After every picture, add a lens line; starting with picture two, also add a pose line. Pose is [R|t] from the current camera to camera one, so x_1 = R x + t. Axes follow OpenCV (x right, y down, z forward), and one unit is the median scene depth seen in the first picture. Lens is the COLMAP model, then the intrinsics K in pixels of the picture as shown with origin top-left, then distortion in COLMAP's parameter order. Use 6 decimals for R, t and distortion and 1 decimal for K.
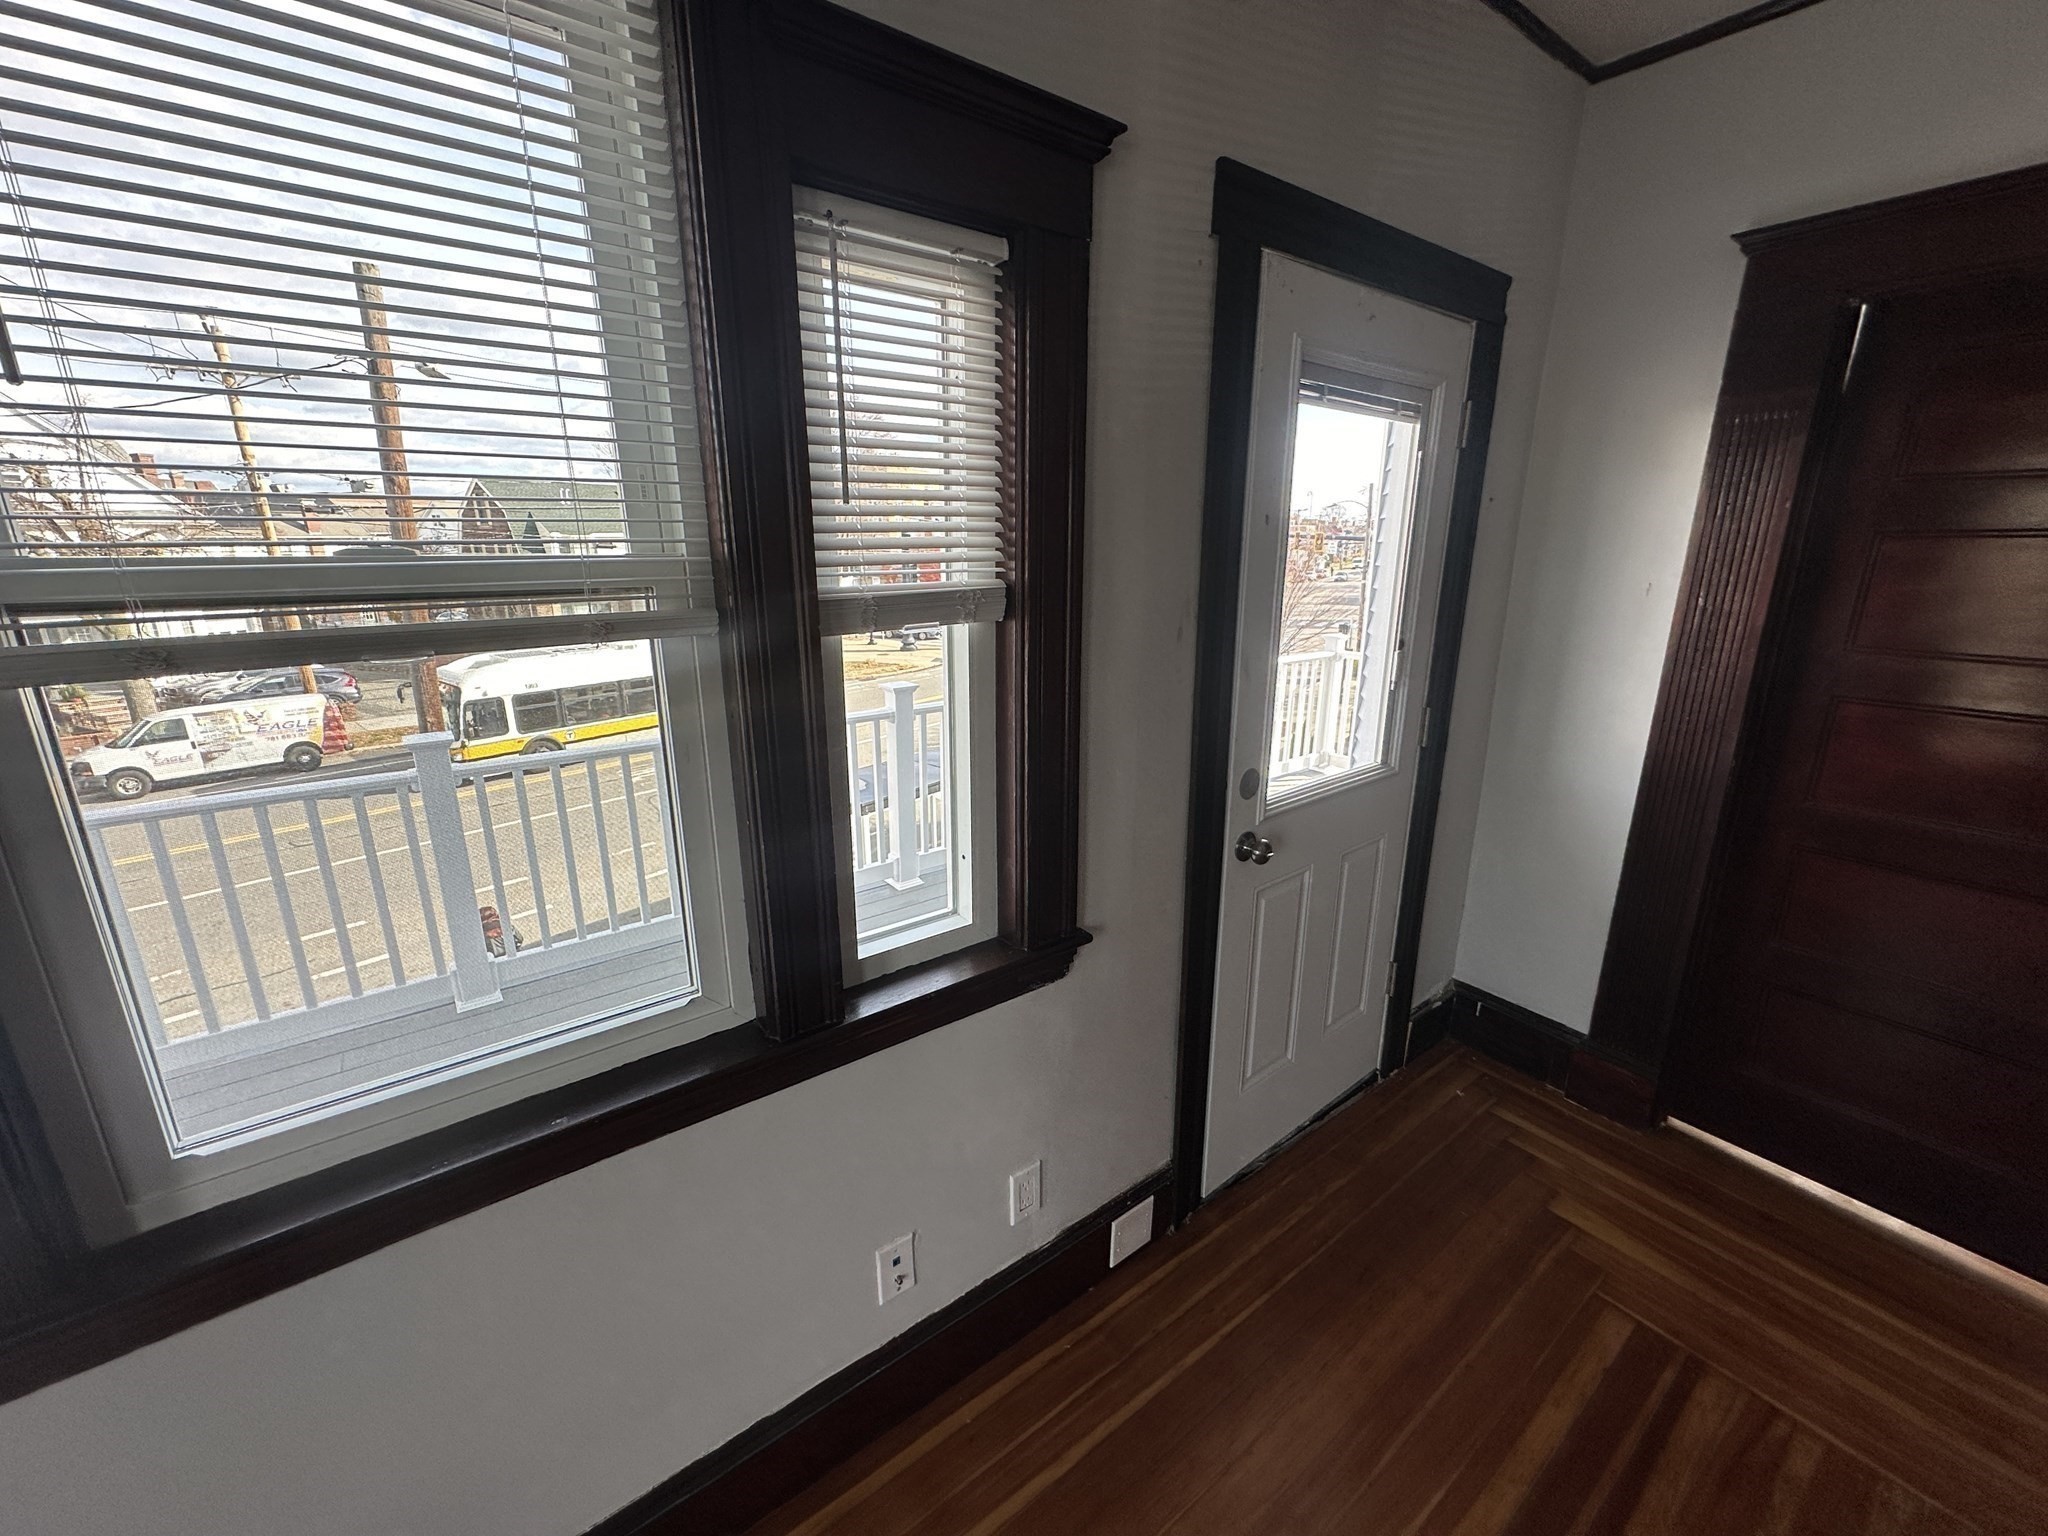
lens RADIAL K [[845.3, 0, 1031.6], [0, 845.3, 774.9], [0, 0, 1]] dist [-0.003034, 0.000258]
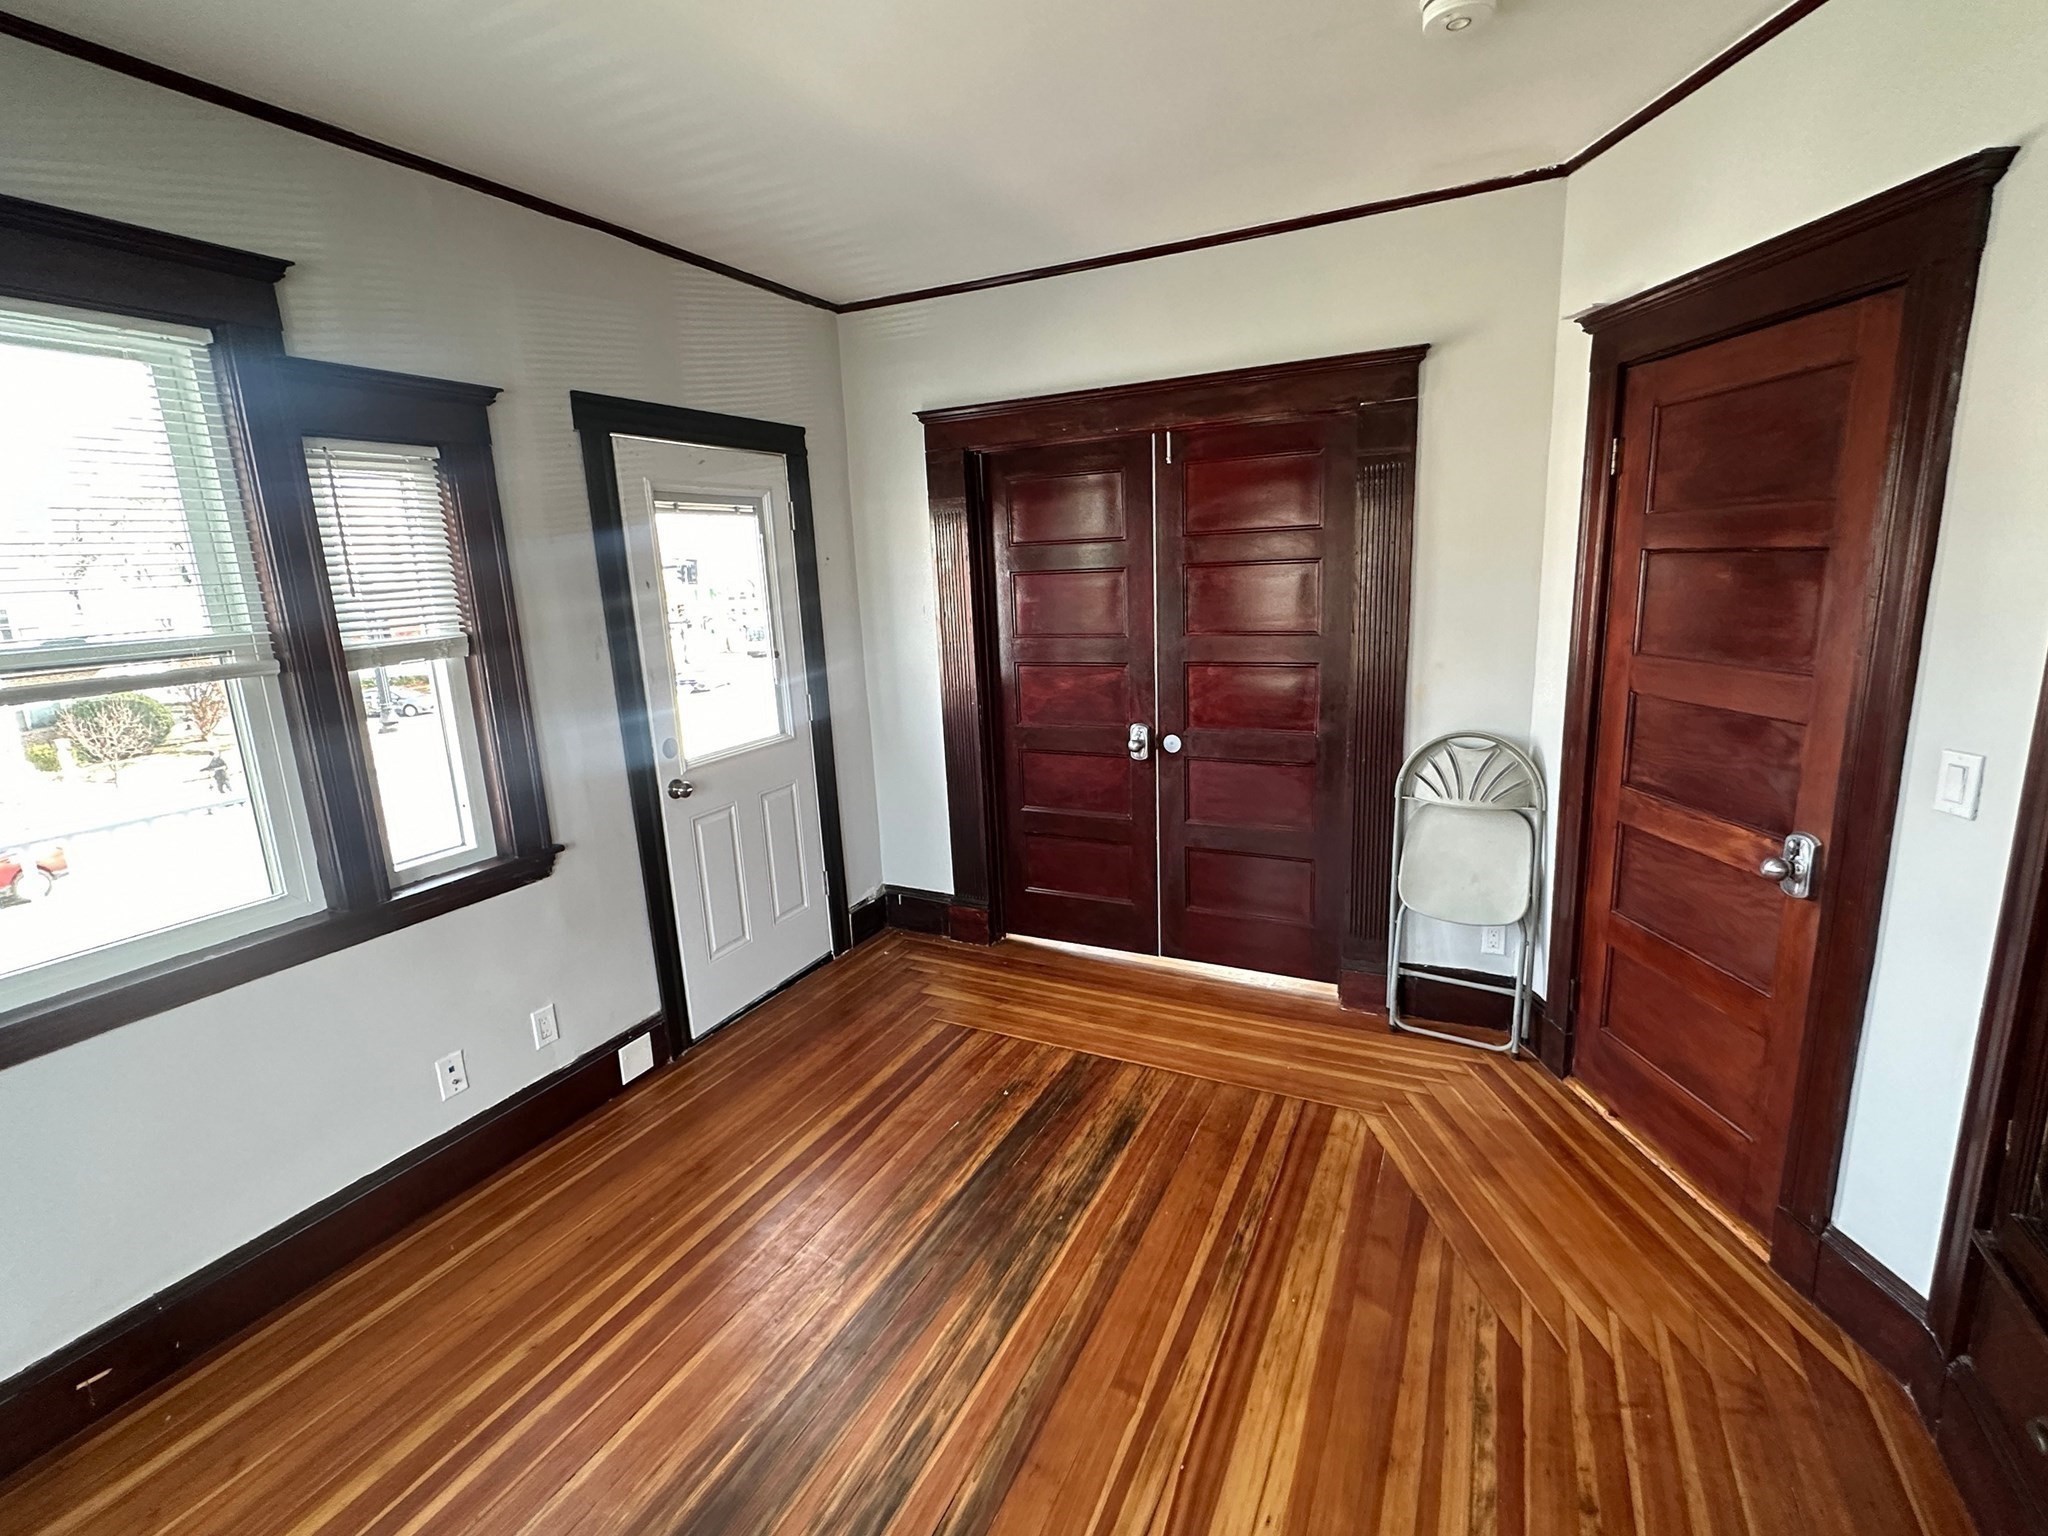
lens RADIAL K [[937.7, 0, 1021.5], [0, 937.7, 768.4], [0, 0, 1]] dist [-0.000004, -0.000500]
pose [[0.897164, -0.133853, 0.420927, 0.111965], [0.161234, 0.986461, -0.029965, 0.220733], [-0.411217, 0.094752, 0.906599, -0.913575]]
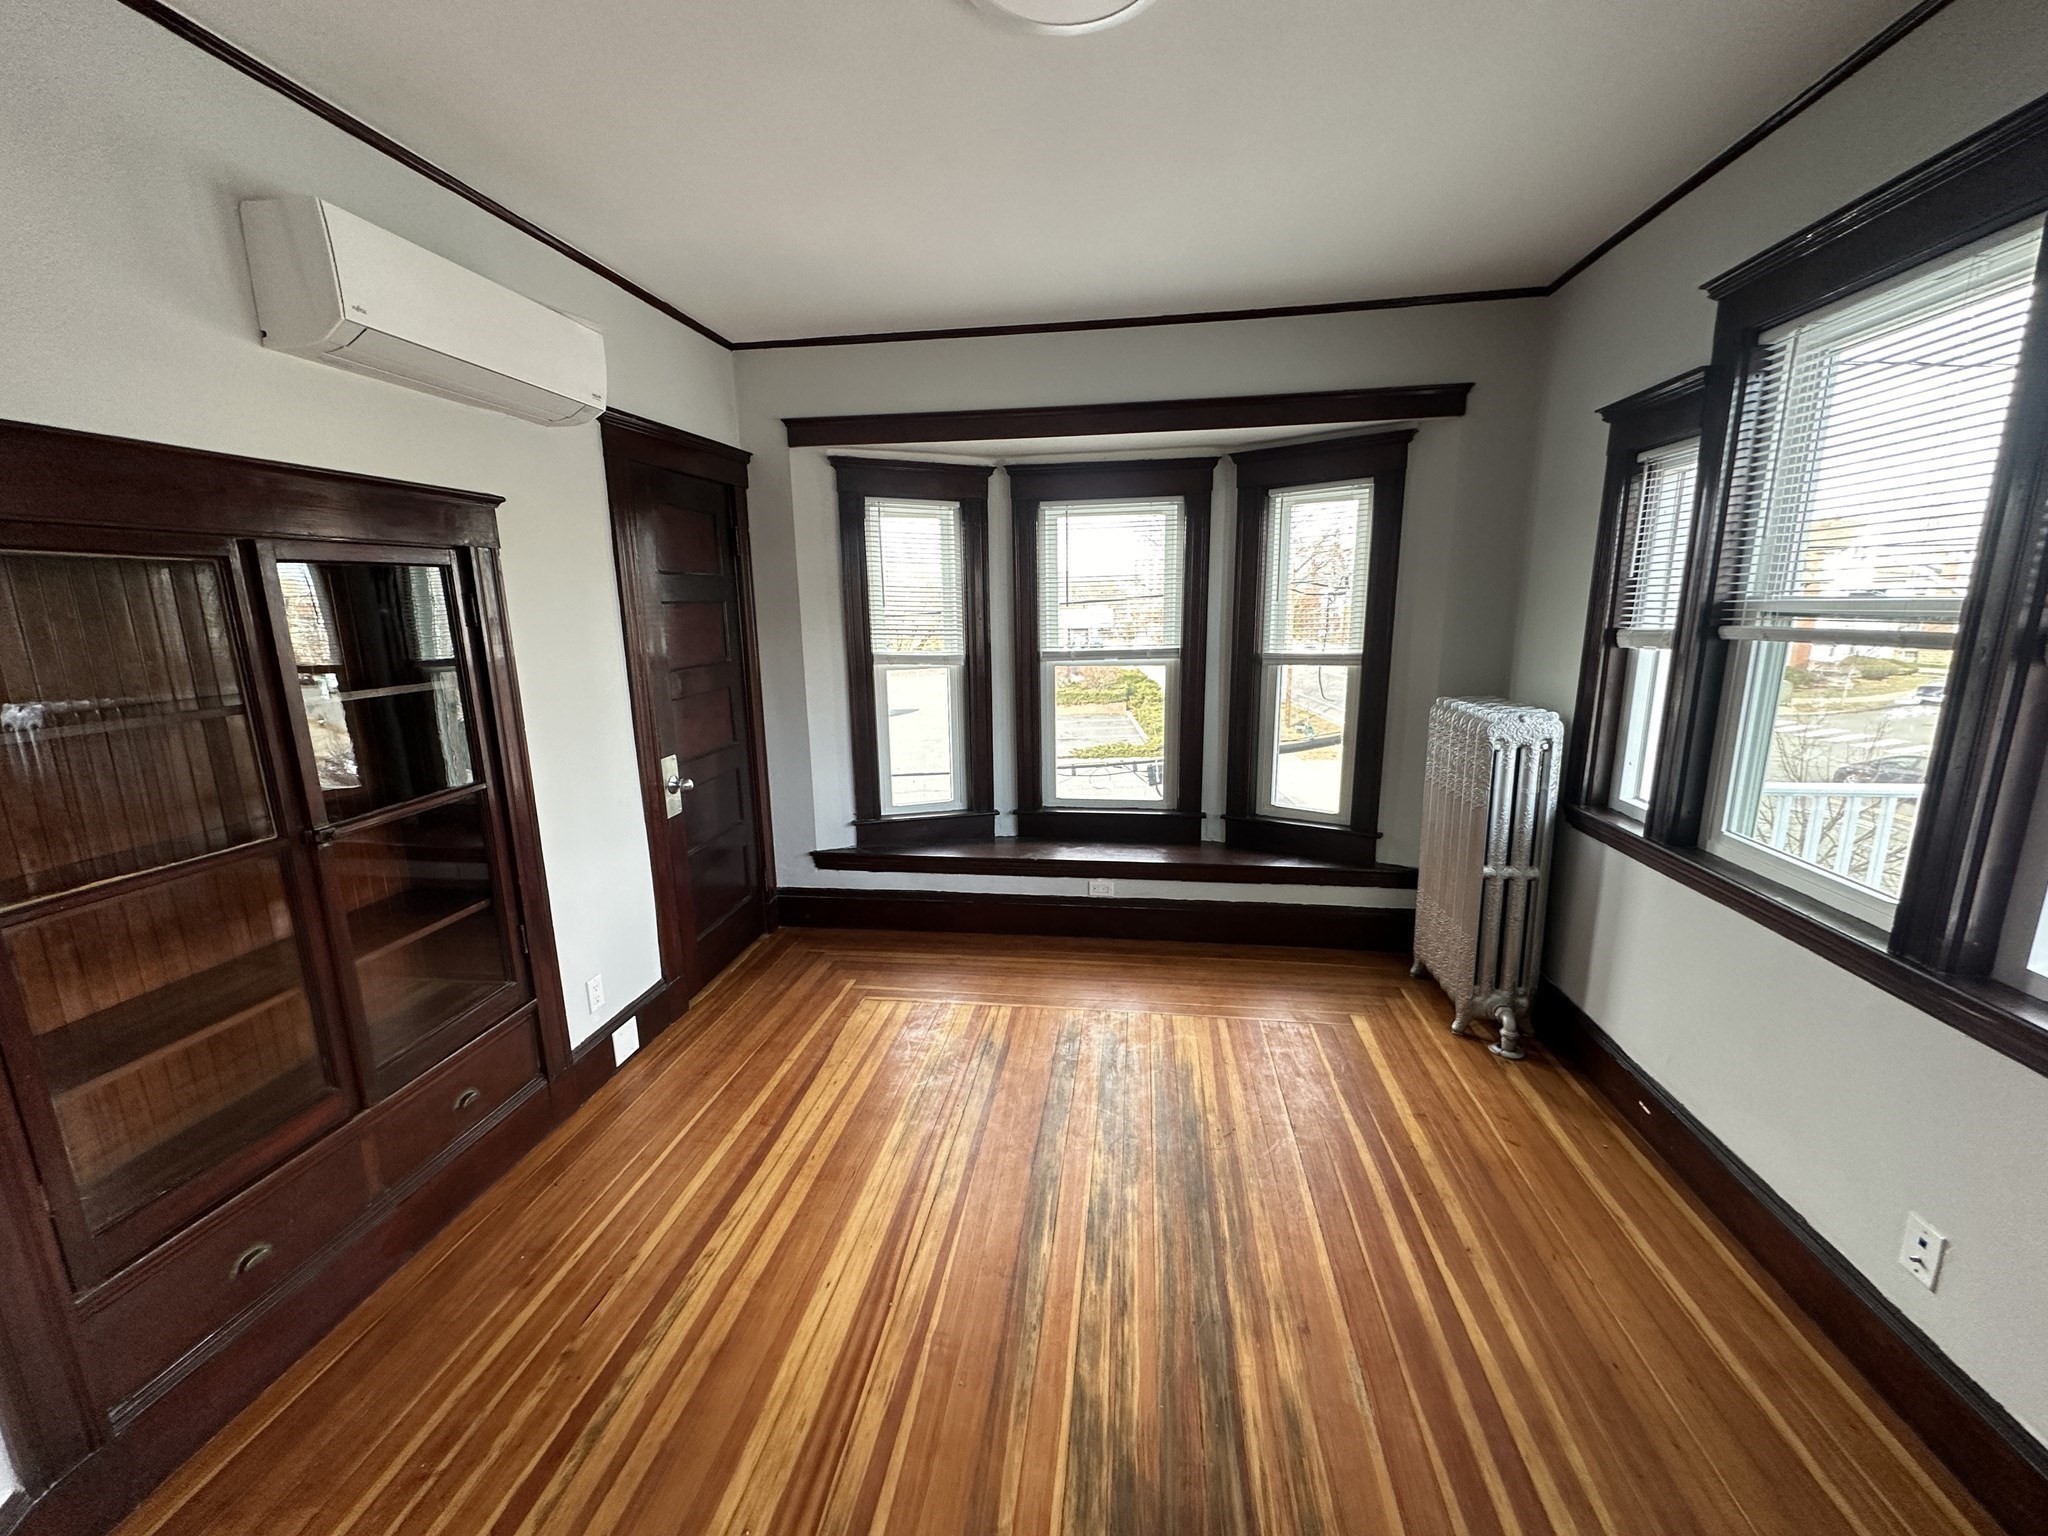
lens RADIAL K [[845.3, 0, 1029.9], [0, 845.3, 768.0], [0, 0, 1]] dist [-0.003034, 0.000258]
pose [[-0.714641, 0.147018, -0.683867, 1.143501], [-0.170575, 0.911521, 0.374210, -0.162921], [0.678375, 0.384076, -0.626333, 0.583932]]
